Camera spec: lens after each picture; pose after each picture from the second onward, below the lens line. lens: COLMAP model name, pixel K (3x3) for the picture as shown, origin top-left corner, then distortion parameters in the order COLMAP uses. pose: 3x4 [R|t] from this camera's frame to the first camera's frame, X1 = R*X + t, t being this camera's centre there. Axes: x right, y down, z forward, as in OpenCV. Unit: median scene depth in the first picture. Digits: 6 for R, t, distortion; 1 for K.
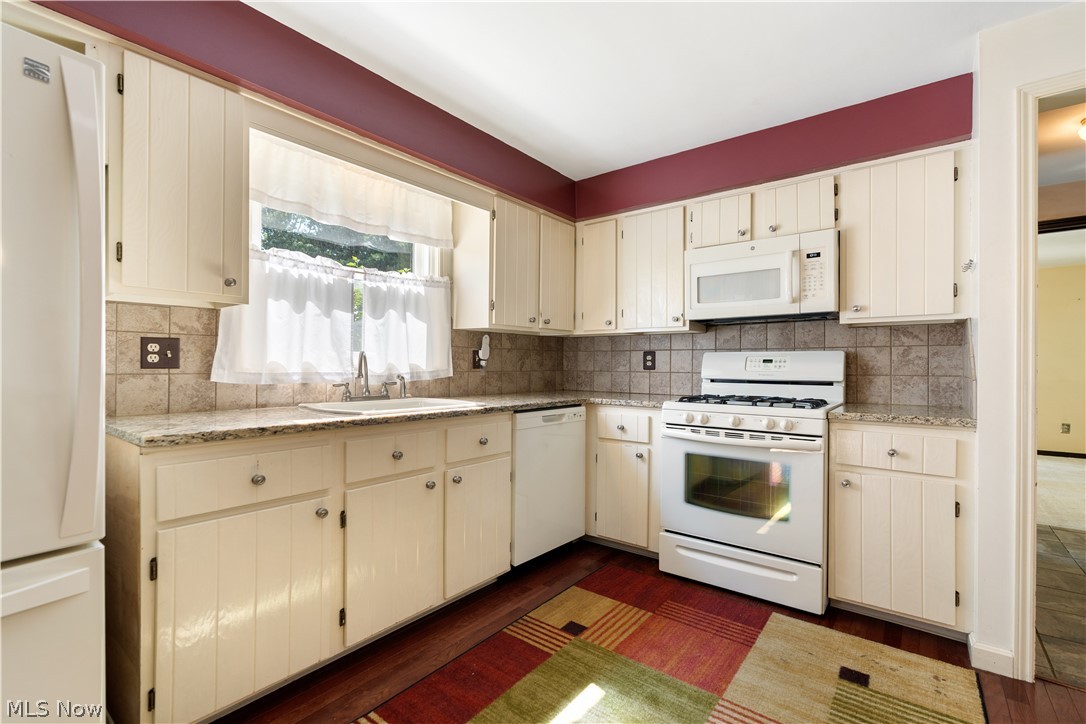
lens RADIAL K [[489.7, 0, 538.8], [0, 489.7, 363.8], [0, 0, 1]] dist [-0.006116, 0.000314]
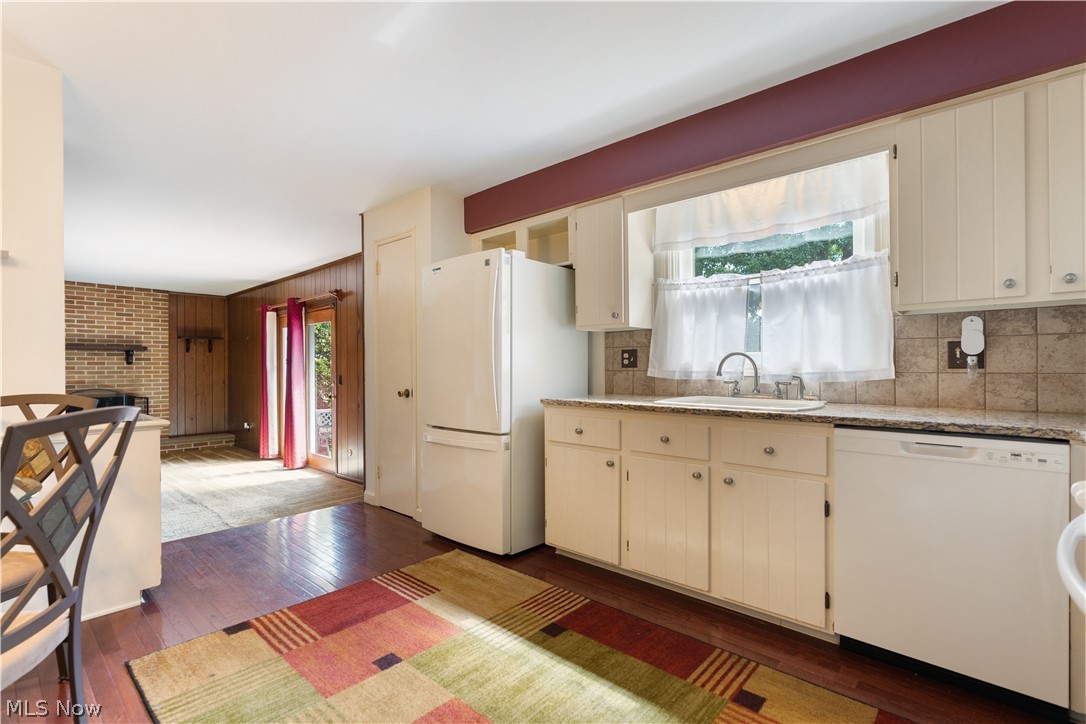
lens RADIAL K [[489.7, 0, 538.8], [0, 489.7, 363.8], [0, 0, 1]] dist [-0.006116, 0.000314]
pose [[-0.063610, -0.009249, -0.997932, 0.744738], [0.005983, 0.999936, -0.009649, 0.008475], [0.997957, -0.006584, -0.063550, 0.610792]]
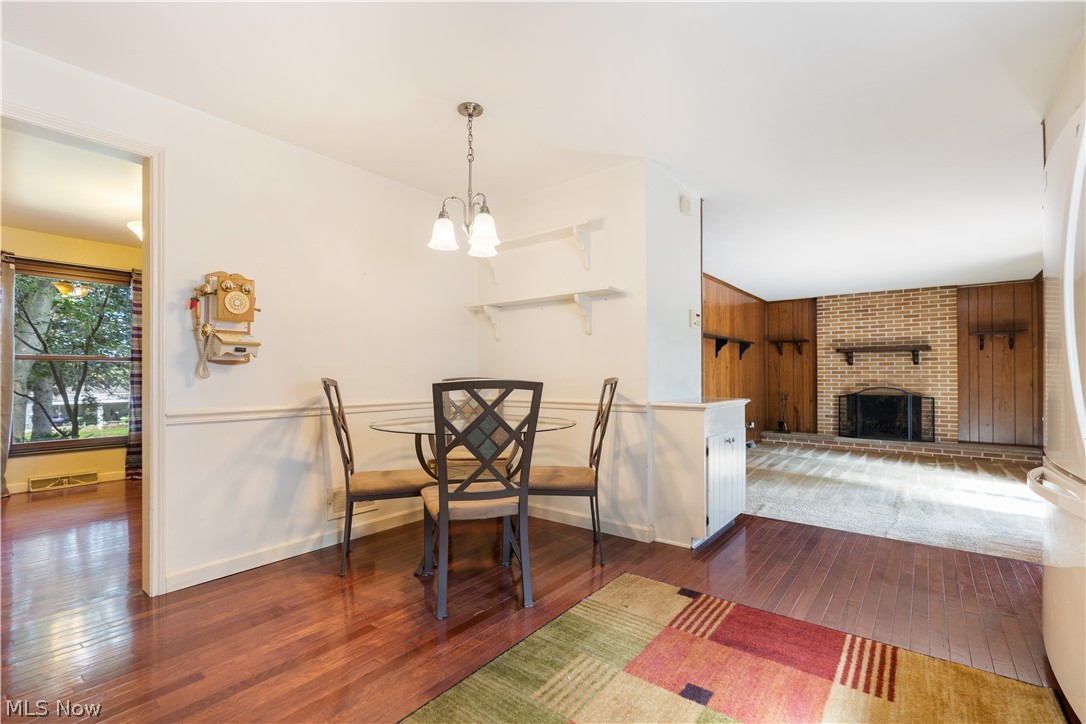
lens RADIAL K [[486.2, 0, 542.8], [0, 486.2, 373.7], [0, 0, 1]] dist [-0.007452, -0.000290]
pose [[-0.999886, 0.000320, -0.015107, 0.213112], [0.000354, 0.999997, -0.002218, 0.037441], [0.015106, -0.002223, -0.999883, 0.966446]]
